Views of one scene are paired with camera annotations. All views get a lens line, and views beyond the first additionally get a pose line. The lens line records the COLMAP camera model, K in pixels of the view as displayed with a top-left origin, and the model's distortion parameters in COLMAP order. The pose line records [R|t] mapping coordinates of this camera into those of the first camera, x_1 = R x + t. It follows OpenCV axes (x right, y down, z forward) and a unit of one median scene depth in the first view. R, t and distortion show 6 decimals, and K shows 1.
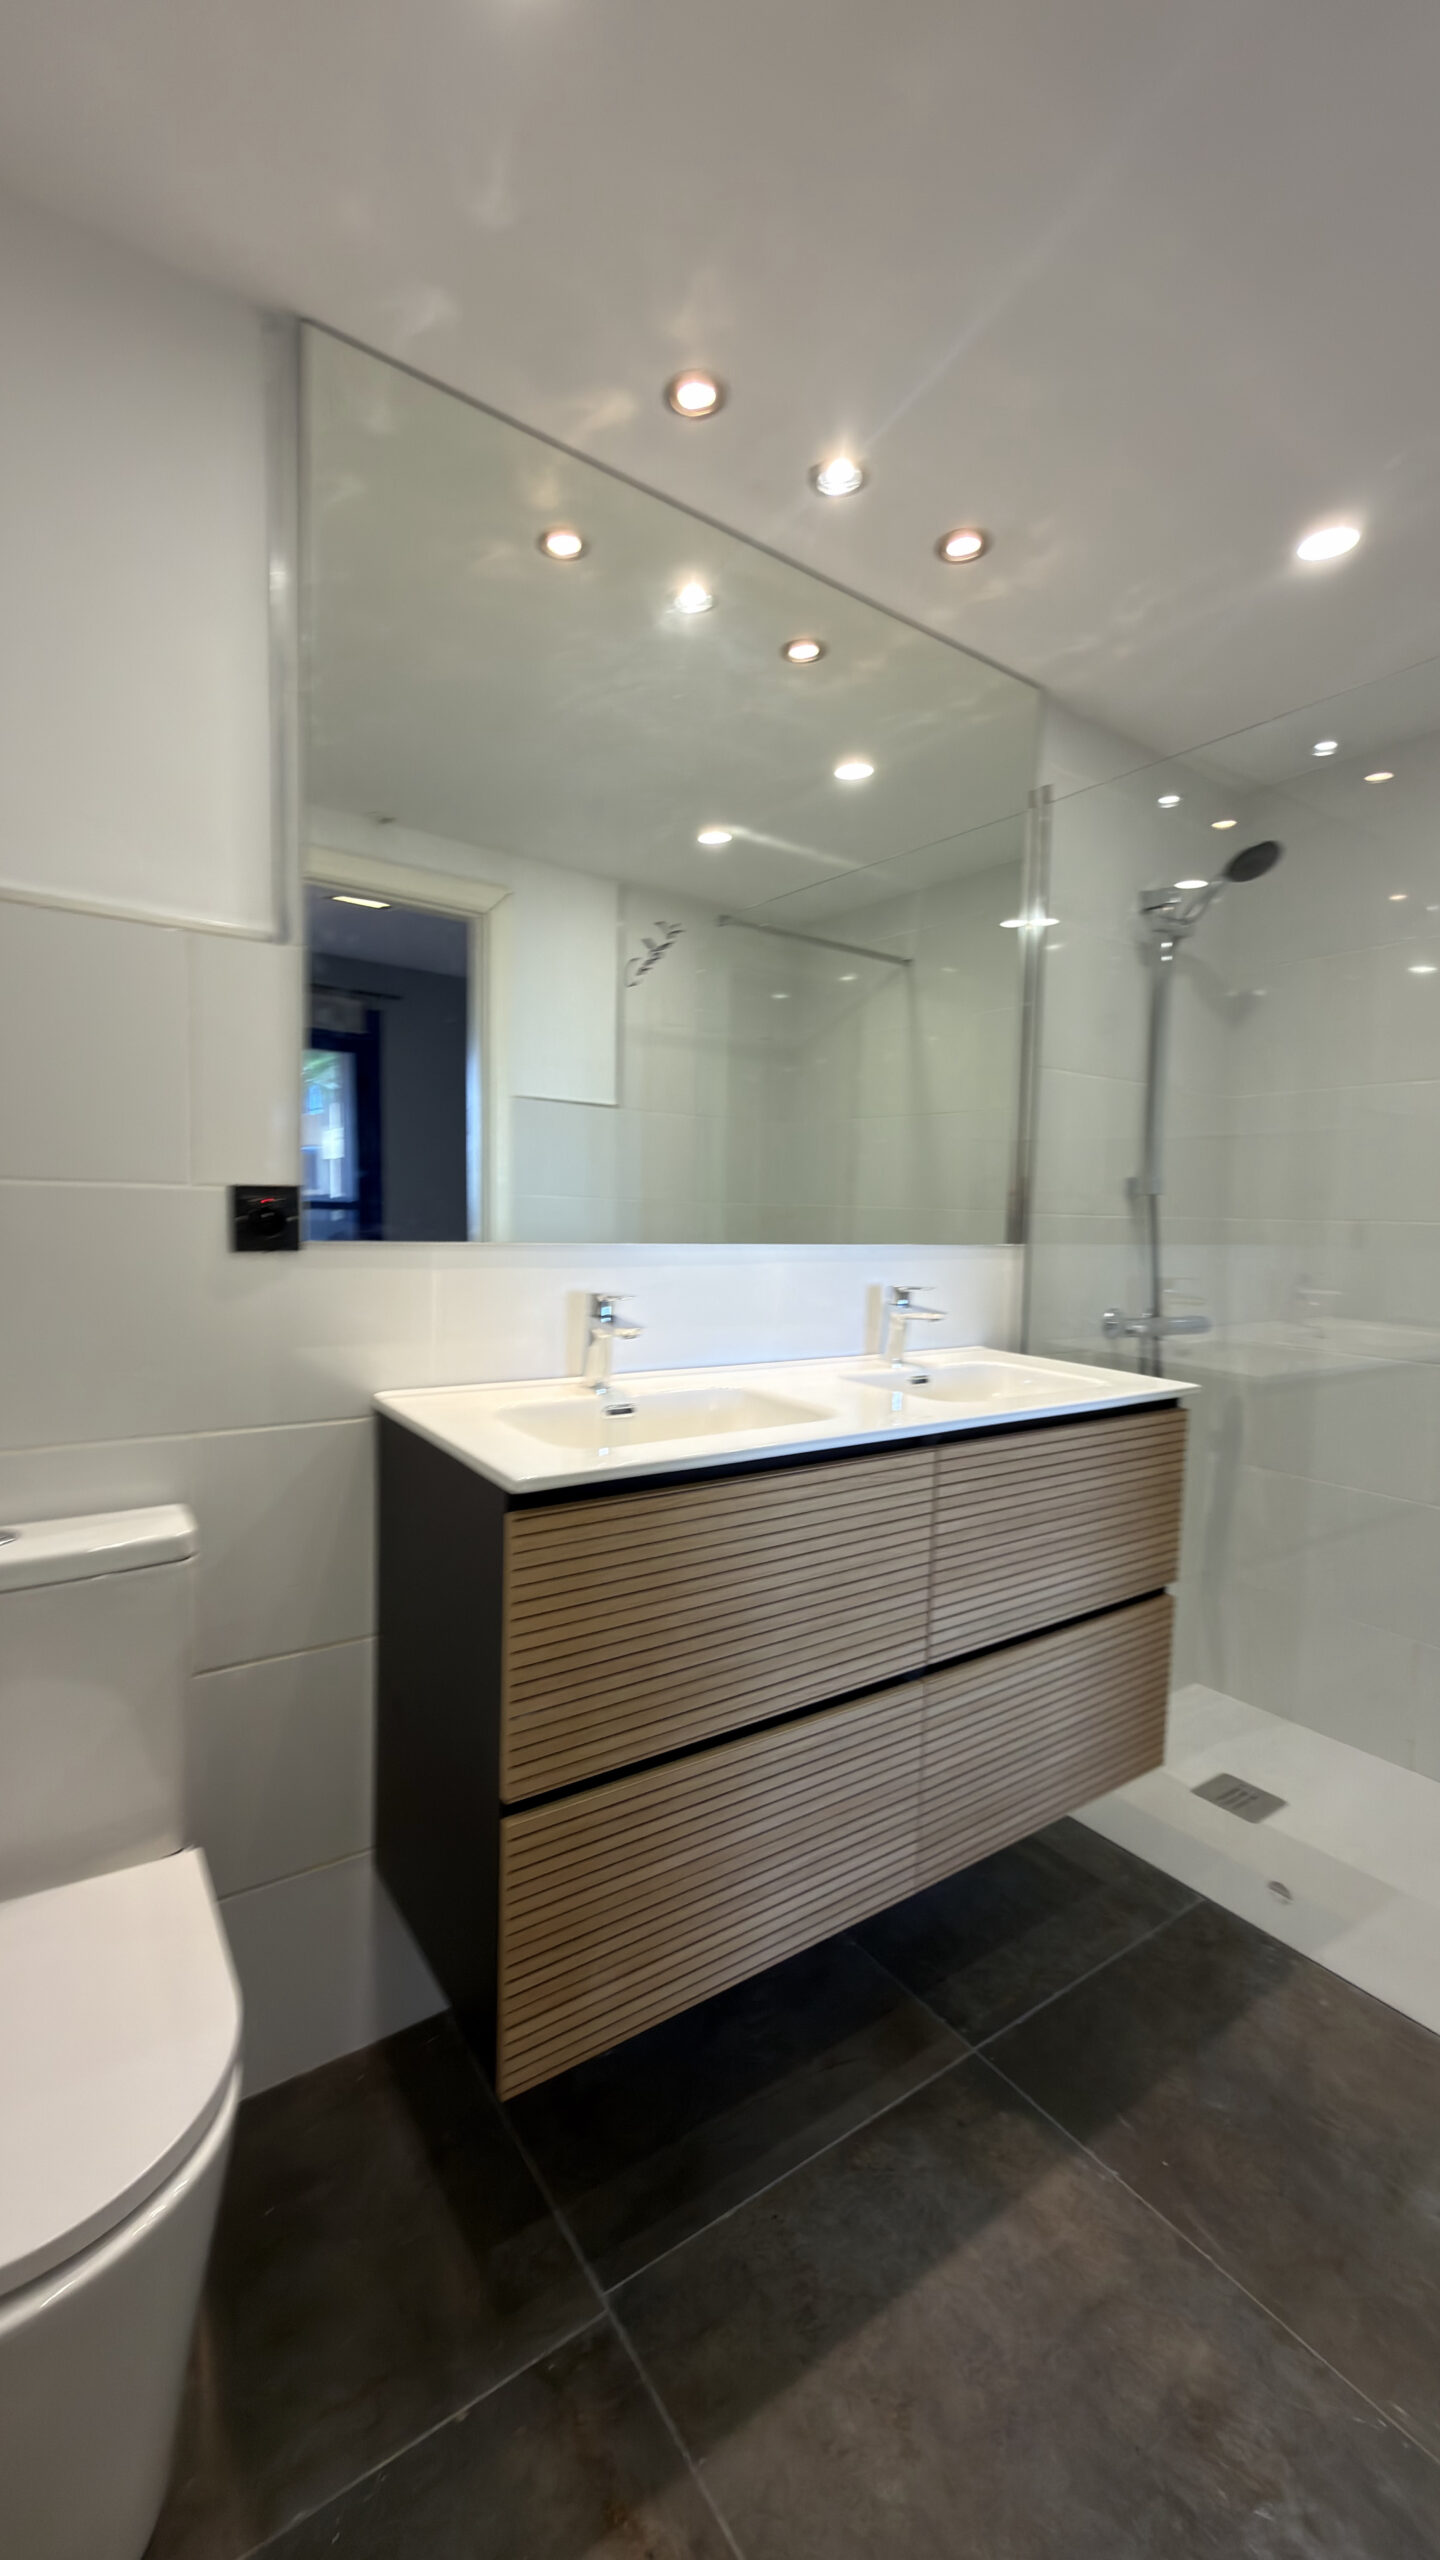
lens RADIAL K [[1026.6, 0, 719.9], [0, 1026.6, 1282.5], [0, 0, 1]] dist [-0.001438, 0.000644]
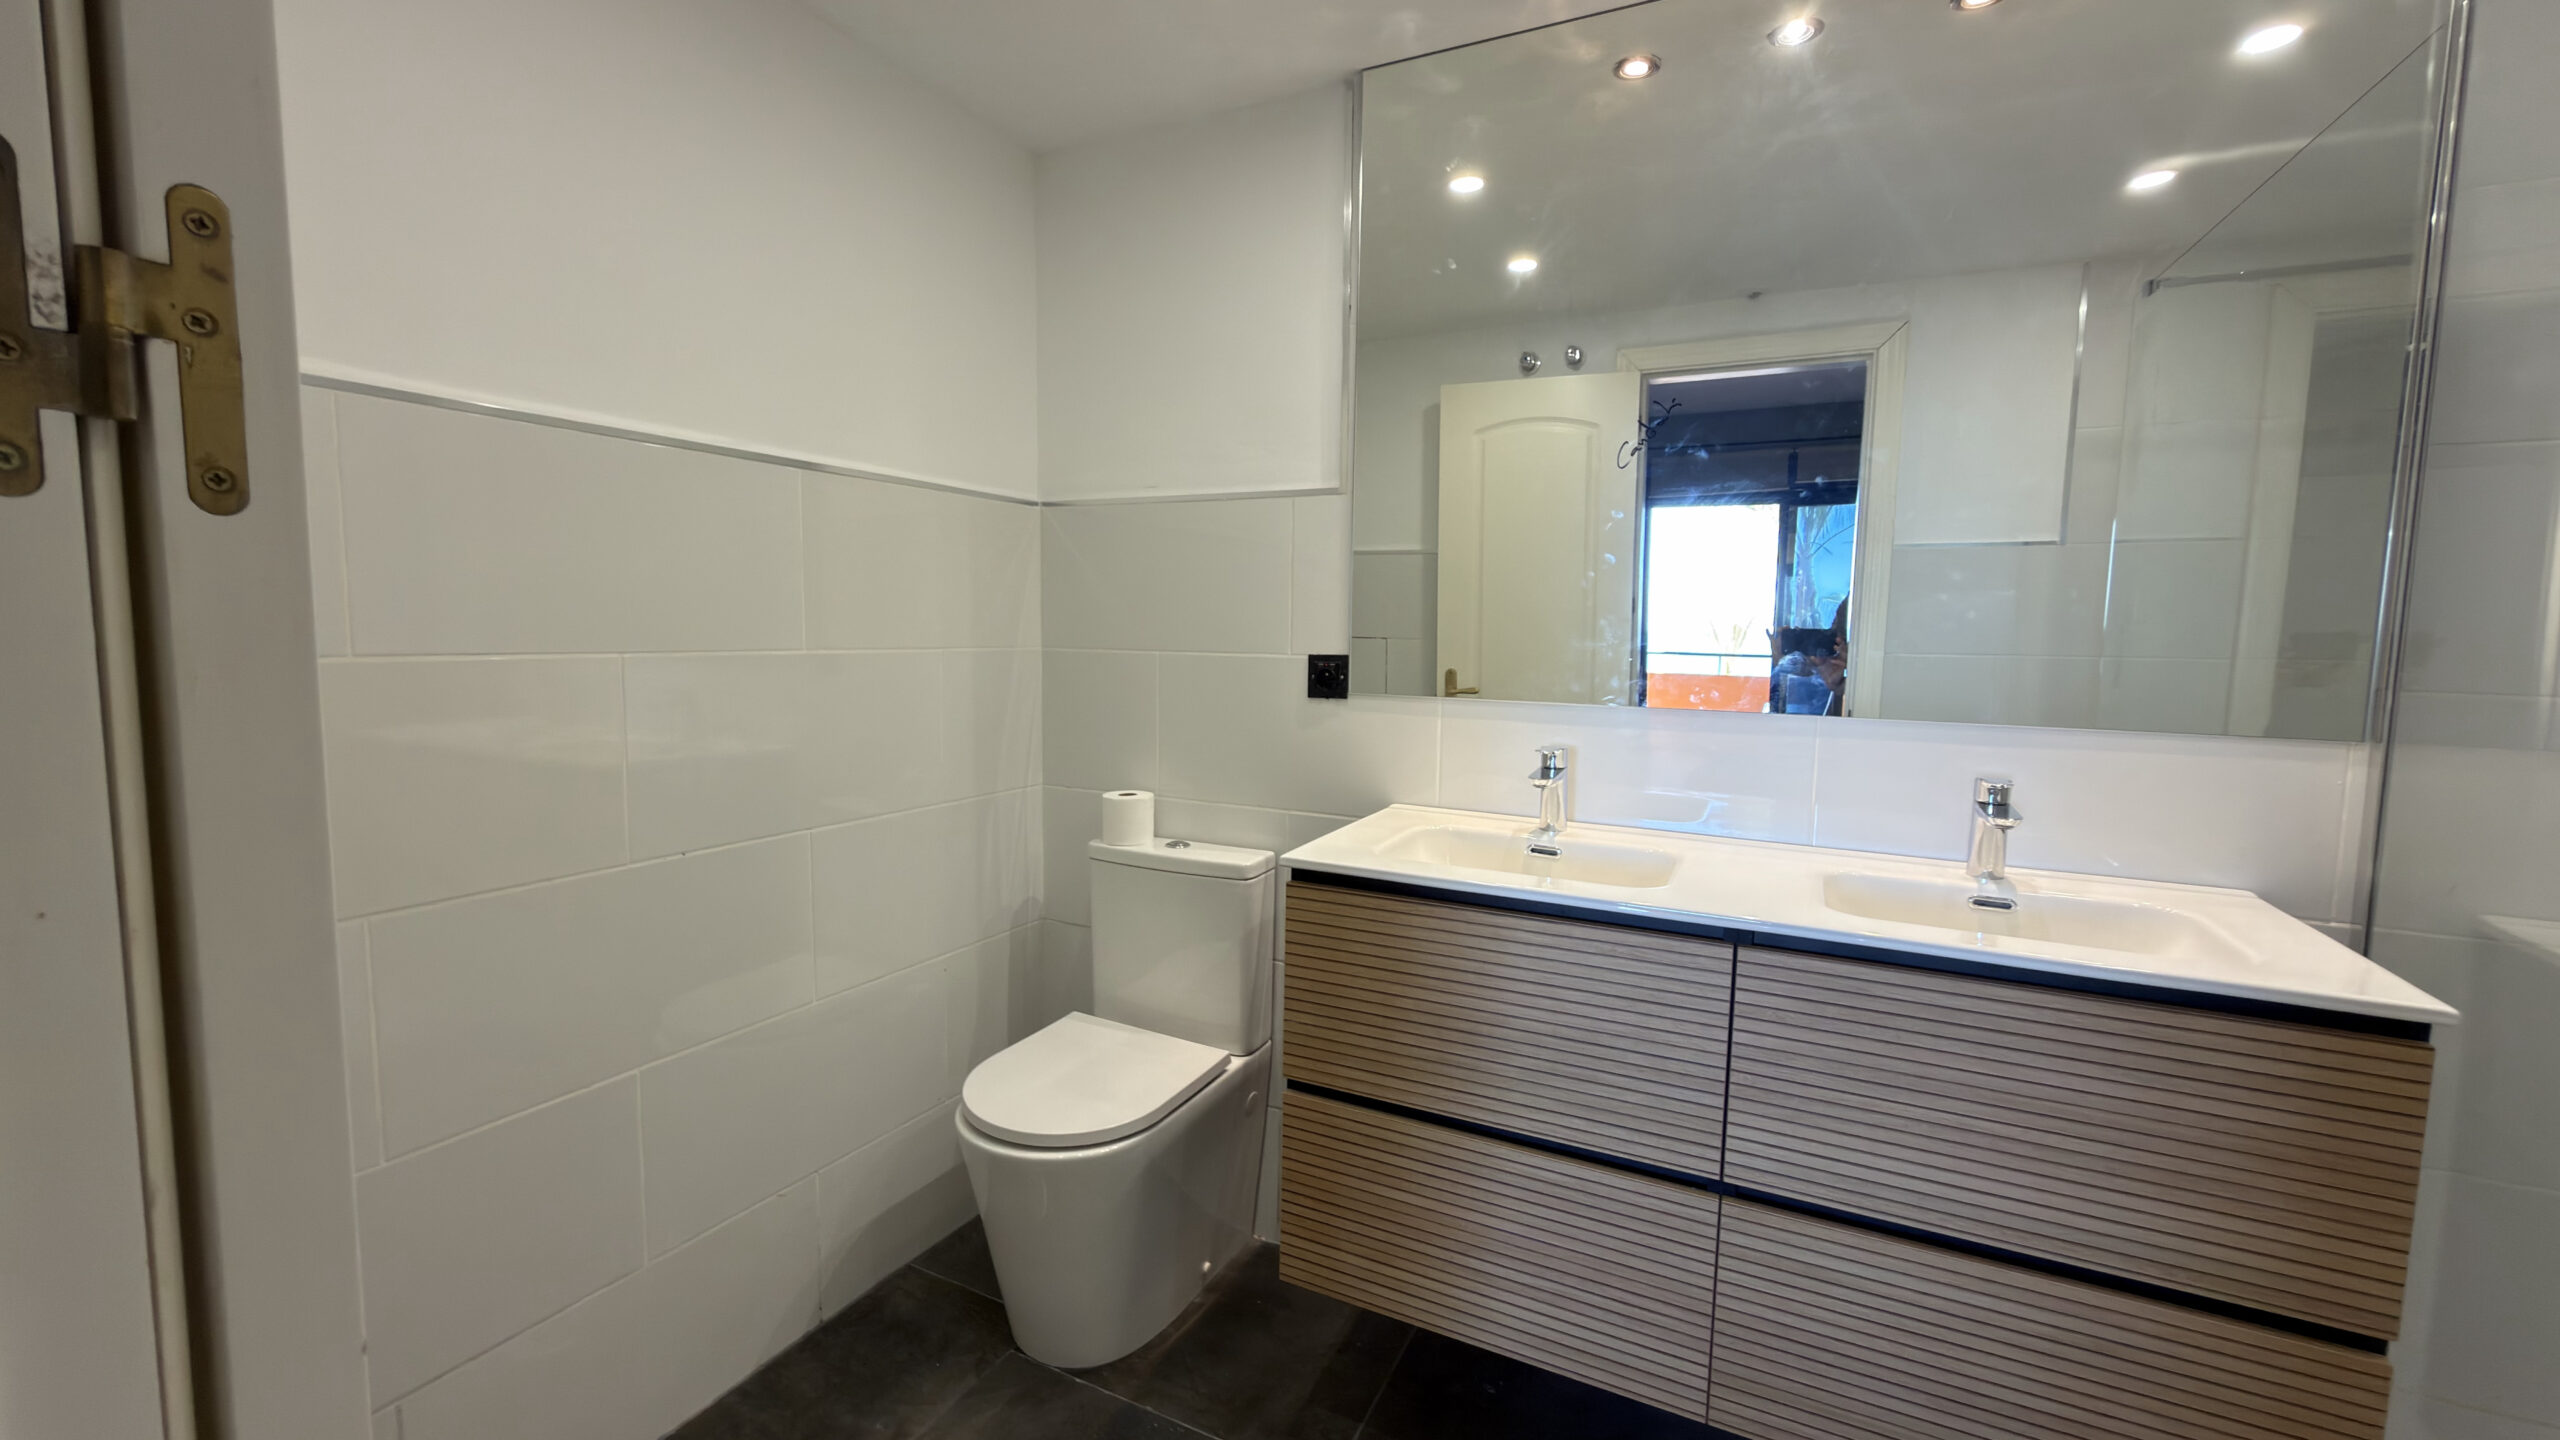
lens RADIAL K [[1026.6, 0, 1284.5], [0, 1026.6, 726.1], [0, 0, 1]] dist [-0.001438, 0.000644]
pose [[0.475330, 0.065018, -0.877402, 0.766646], [-0.068062, 0.996995, 0.037008, -0.036632], [0.877171, 0.042127, 0.478326, 0.199061]]
